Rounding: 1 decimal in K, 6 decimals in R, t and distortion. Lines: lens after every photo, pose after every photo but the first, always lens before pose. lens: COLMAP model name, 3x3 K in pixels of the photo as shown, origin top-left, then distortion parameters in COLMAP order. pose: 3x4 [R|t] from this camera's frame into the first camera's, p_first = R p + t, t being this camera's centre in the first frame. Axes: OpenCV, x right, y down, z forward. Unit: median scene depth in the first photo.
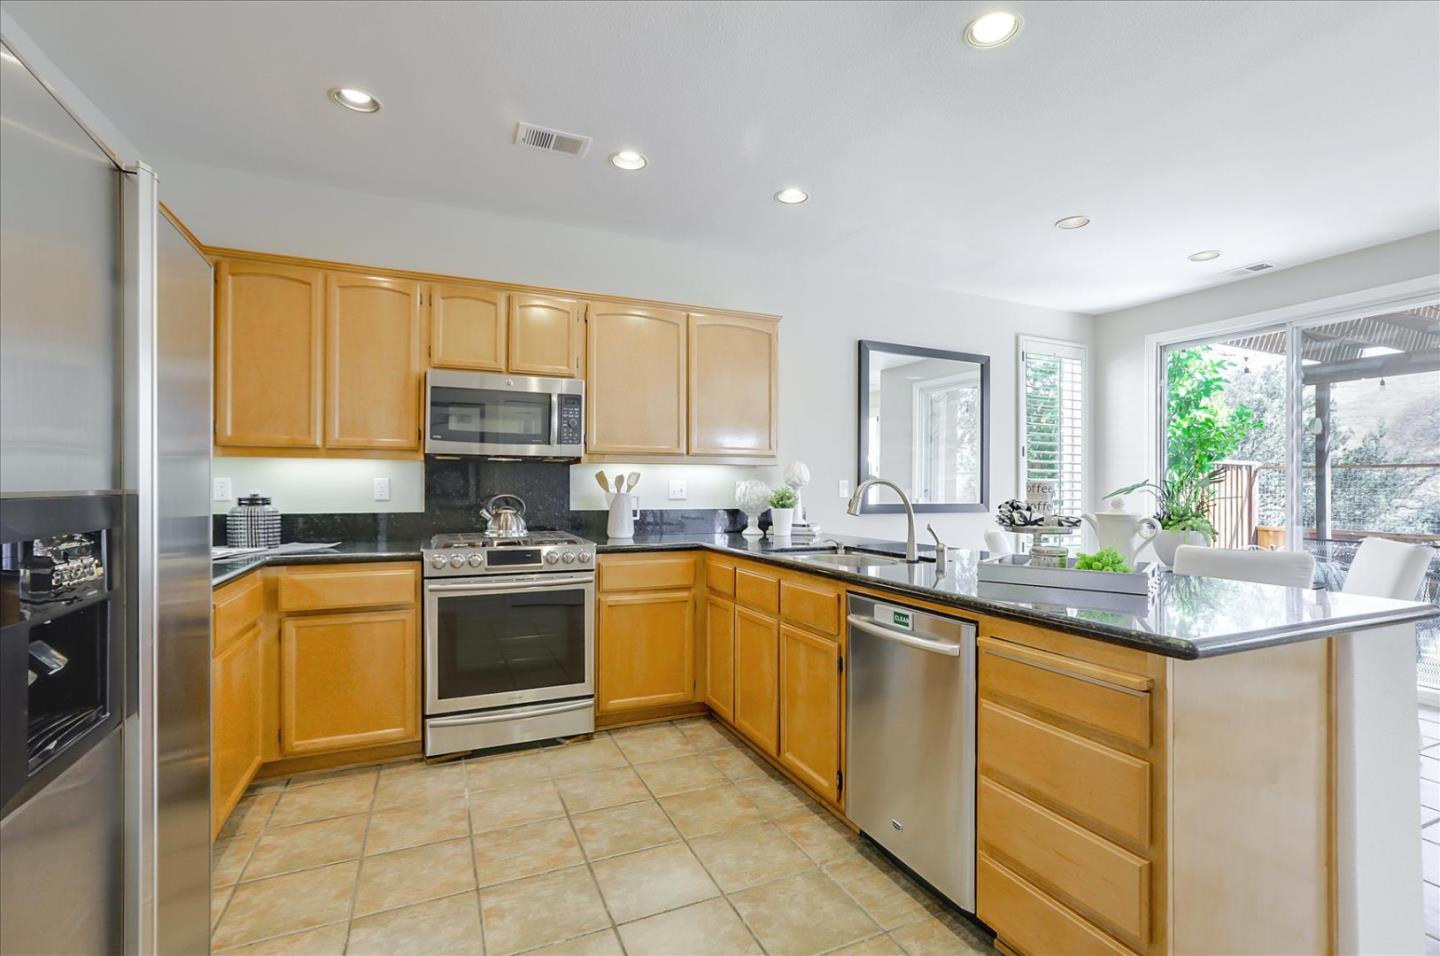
lens RADIAL K [[666.4, 0, 728.7], [0, 666.4, 484.9], [0, 0, 1]] dist [-0.016949, -0.000057]
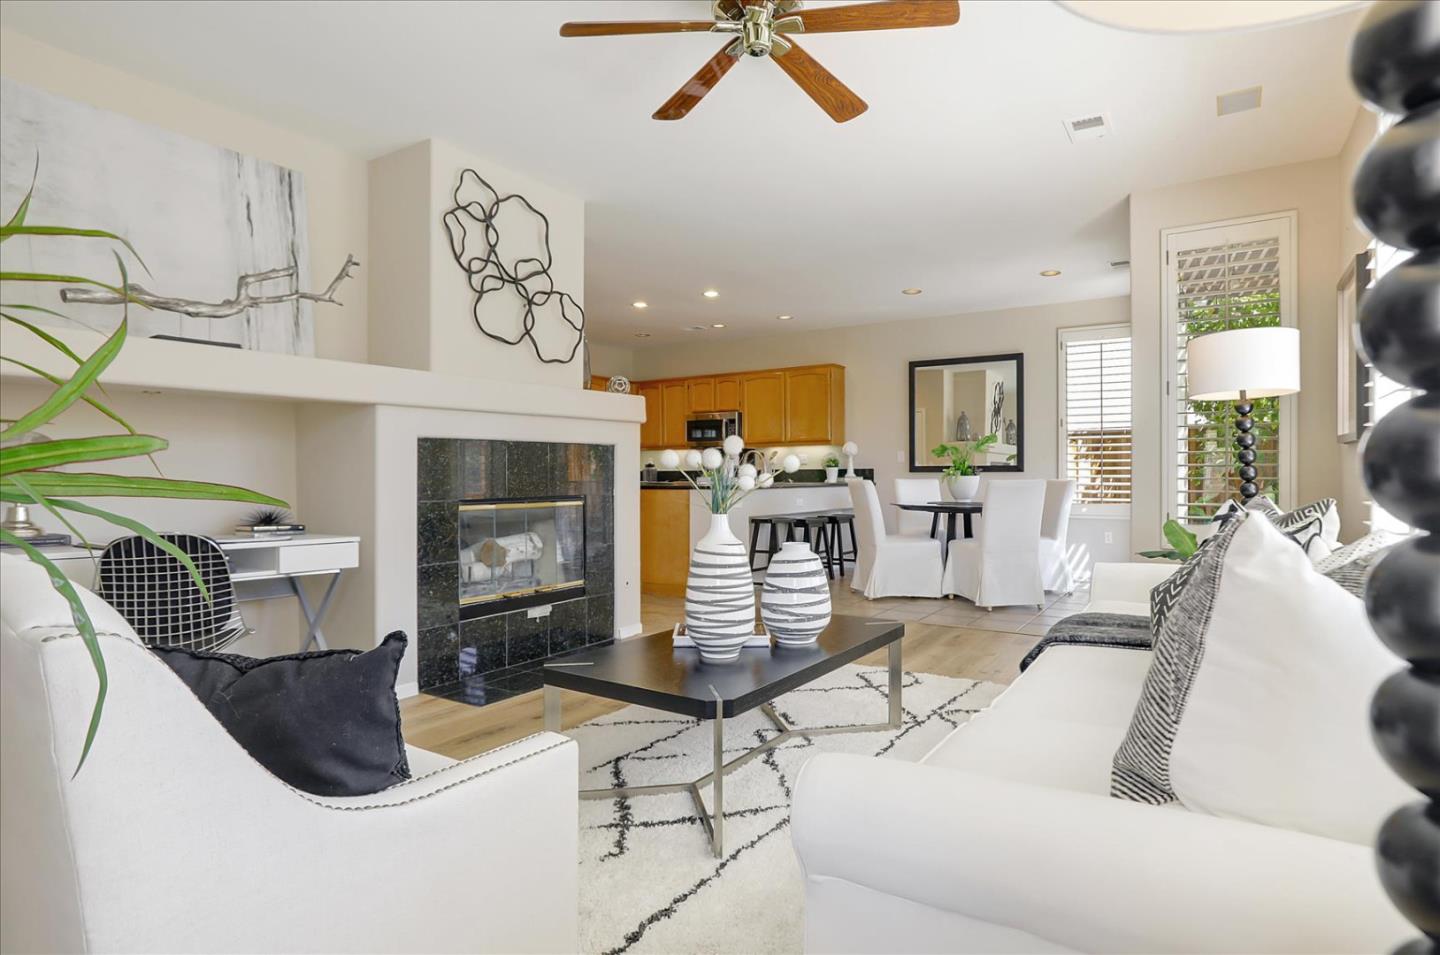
lens RADIAL K [[798.3, 0, 730.7], [0, 798.3, 476.1], [0, 0, 1]] dist [-0.025103, 0.000077]
pose [[0.540513, -0.004325, -0.841324, 1.869039], [0.016400, 0.999851, 0.005397, 0.043306], [0.841176, -0.016714, 0.540504, -0.453771]]
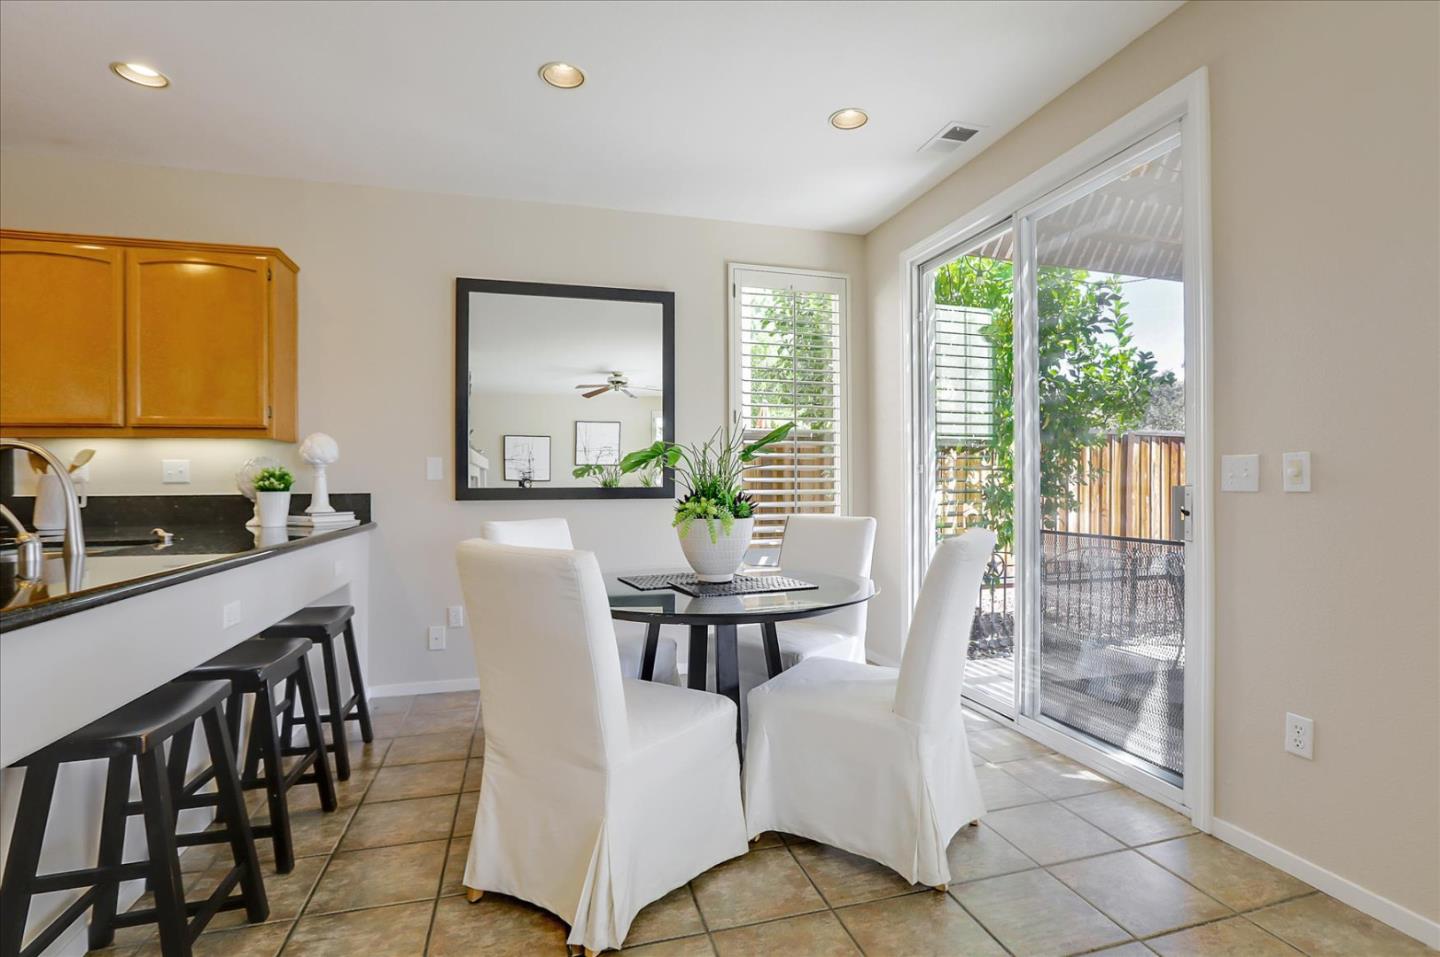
lens RADIAL K [[692.6, 0, 730.0], [0, 692.6, 481.3], [0, 0, 1]] dist [-0.034868, 0.014057]
pose [[0.988957, -0.008245, -0.147972, 0.761029], [0.010470, 0.999843, 0.014266, 0.016733], [0.147831, -0.015657, 0.988889, 0.295105]]
